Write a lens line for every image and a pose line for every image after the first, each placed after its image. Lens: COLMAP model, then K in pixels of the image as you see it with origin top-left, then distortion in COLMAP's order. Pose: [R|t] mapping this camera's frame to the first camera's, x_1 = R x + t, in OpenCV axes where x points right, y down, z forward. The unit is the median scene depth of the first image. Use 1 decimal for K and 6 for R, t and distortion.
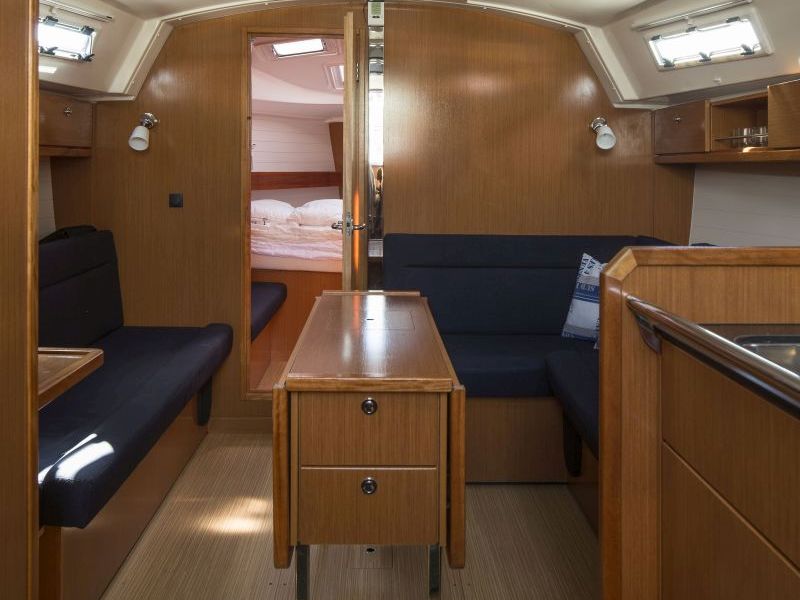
lens RADIAL K [[724.6, 0, 394.8], [0, 724.6, 164.9], [0, 0, 1]] dist [-0.003369, 0.002381]
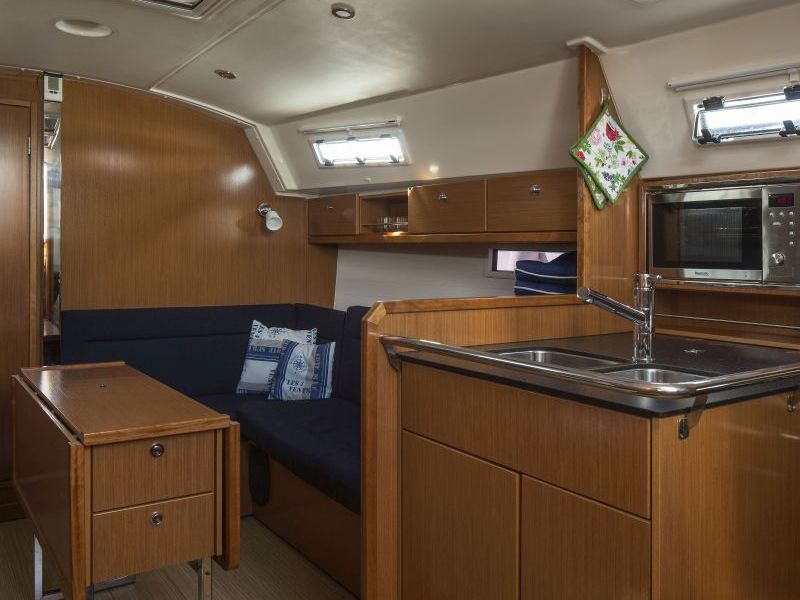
lens RADIAL K [[722.3, 0, 407.8], [0, 722.3, 231.8], [0, 0, 1]] dist [0.007681, -0.000076]
pose [[0.829591, 0.021593, 0.557954, -0.206138], [-0.012802, 0.999725, -0.019654, 0.000986], [-0.558225, 0.009162, 0.829639, -0.109402]]
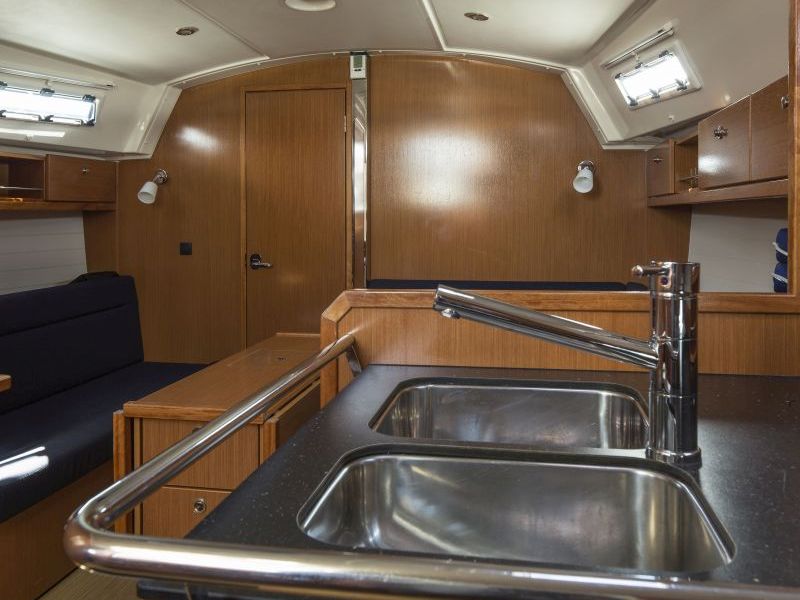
lens RADIAL K [[722.3, 0, 407.8], [0, 722.3, 231.8], [0, 0, 1]] dist [0.007681, -0.000076]
pose [[0.977617, -0.012077, -0.210044, 0.294833], [0.018068, 0.999482, 0.026624, 0.000795], [0.209613, -0.029823, 0.977329, -0.002518]]
